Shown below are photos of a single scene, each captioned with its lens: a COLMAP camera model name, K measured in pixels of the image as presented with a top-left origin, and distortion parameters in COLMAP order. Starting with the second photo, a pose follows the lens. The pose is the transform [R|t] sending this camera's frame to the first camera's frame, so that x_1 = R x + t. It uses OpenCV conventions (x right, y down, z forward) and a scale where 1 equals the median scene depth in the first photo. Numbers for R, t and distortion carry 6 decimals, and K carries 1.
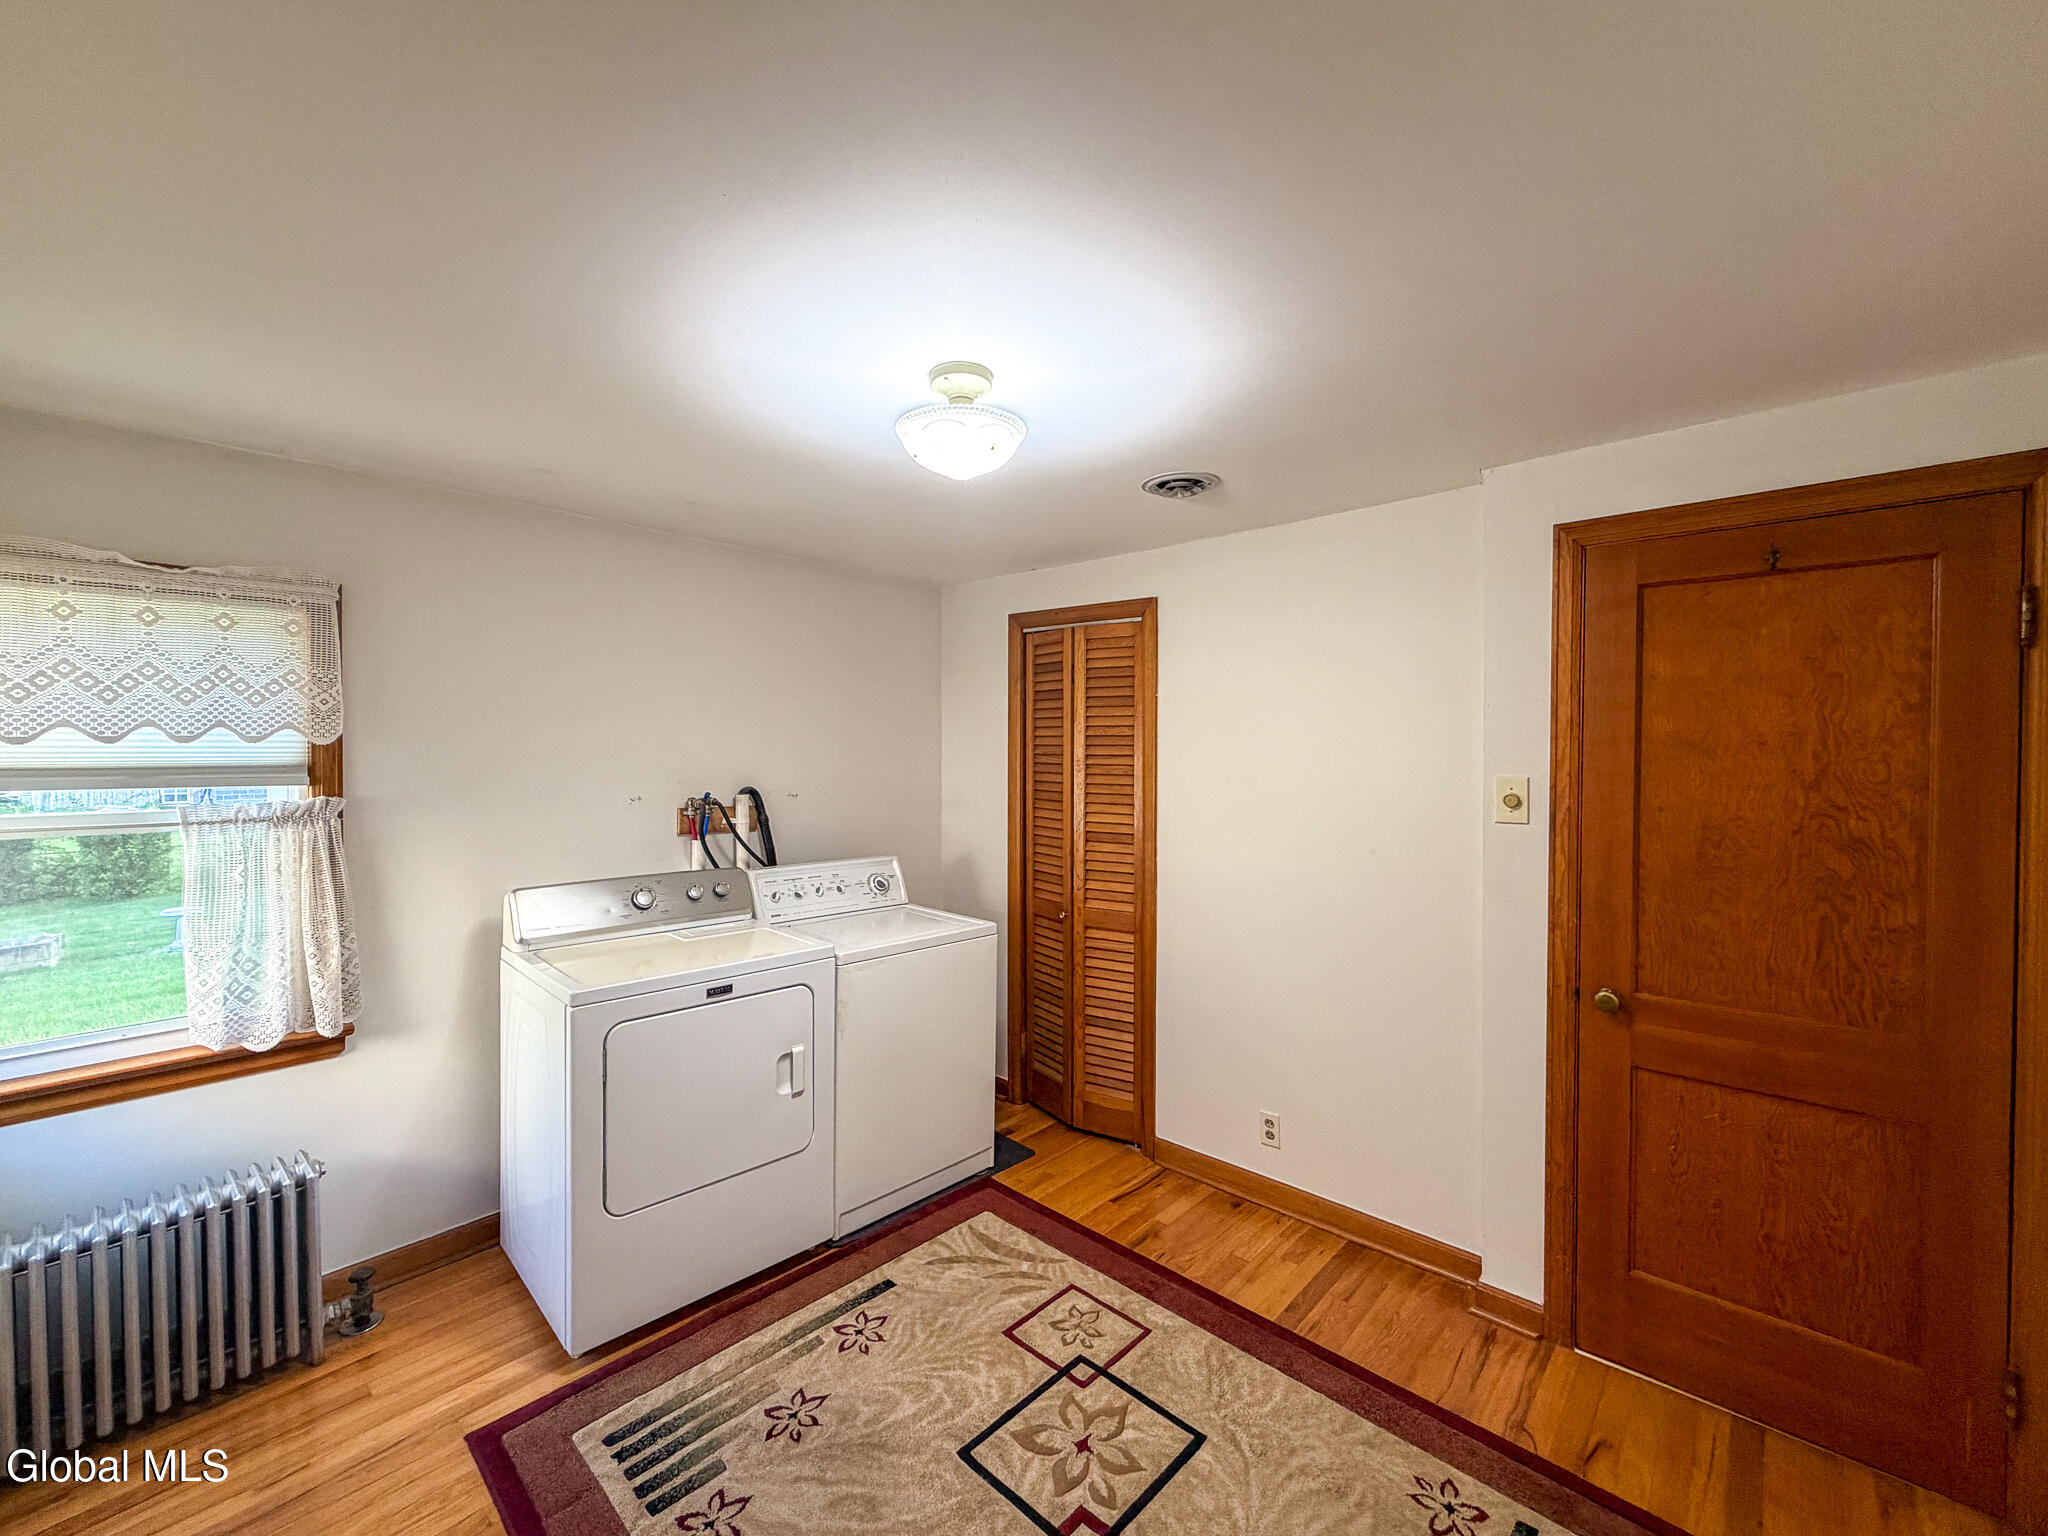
lens RADIAL K [[822.7, 0, 982.9], [0, 822.7, 761.6], [0, 0, 1]] dist [-0.000753, -0.000027]
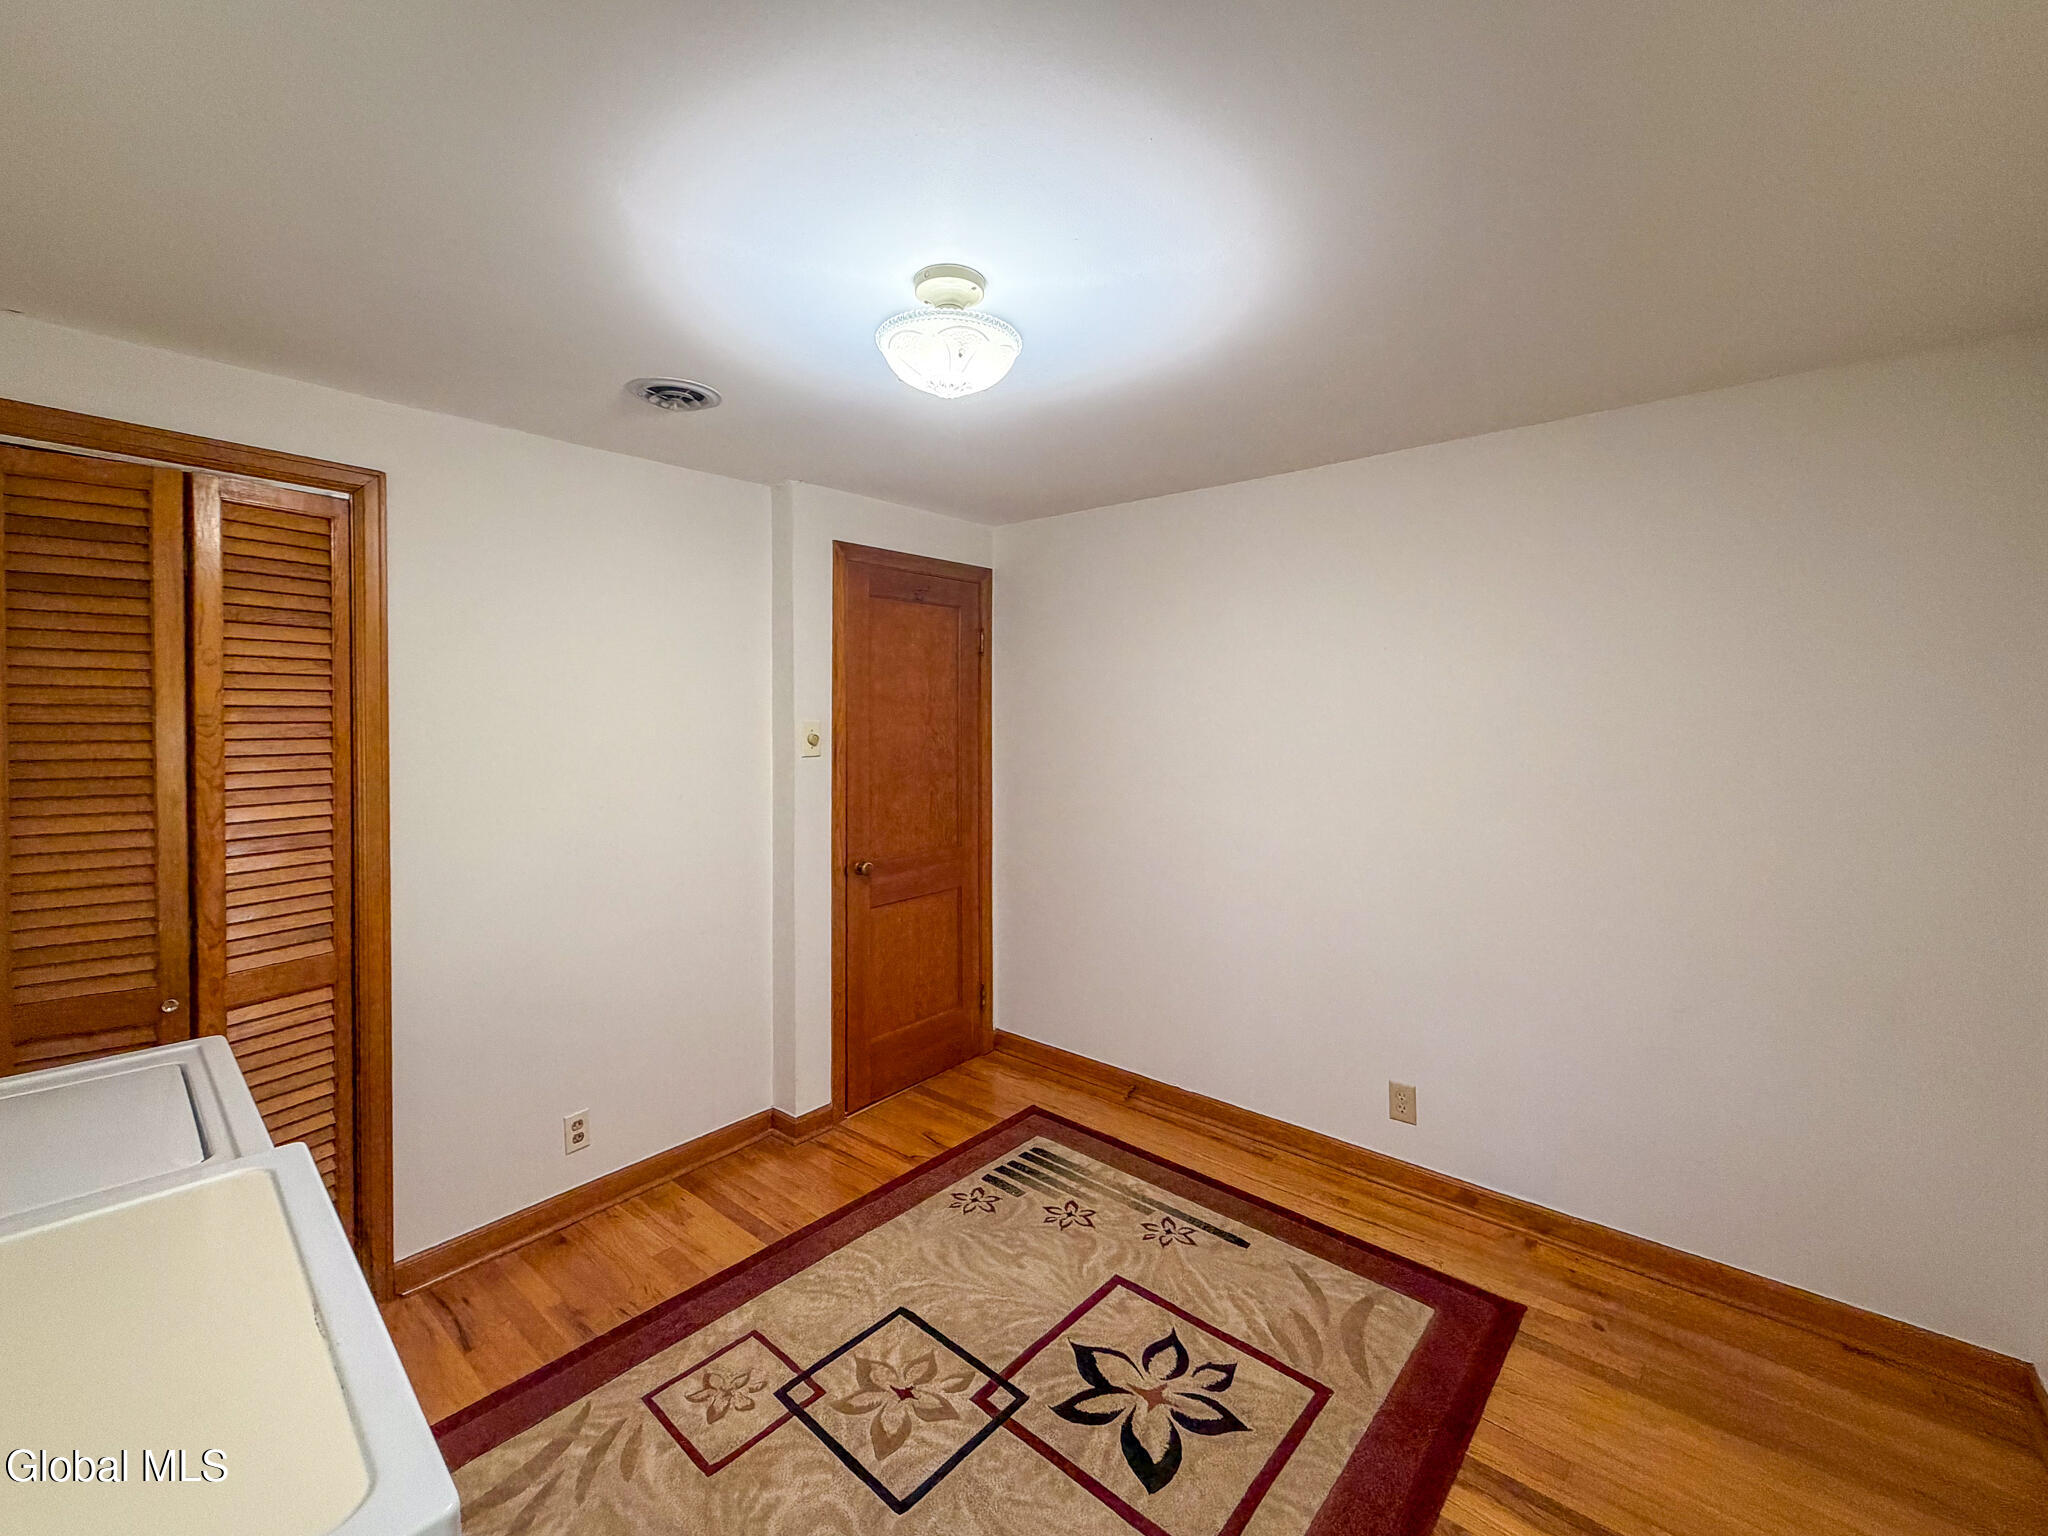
lens RADIAL K [[837.5, 0, 1018.4], [0, 837.5, 725.9], [0, 0, 1]] dist [-0.000106, 0.000242]
pose [[-0.040158, -0.022771, 0.998934, -0.783806], [0.012817, 0.999646, 0.023303, -0.001836], [-0.999111, 0.013739, -0.039852, 0.791007]]
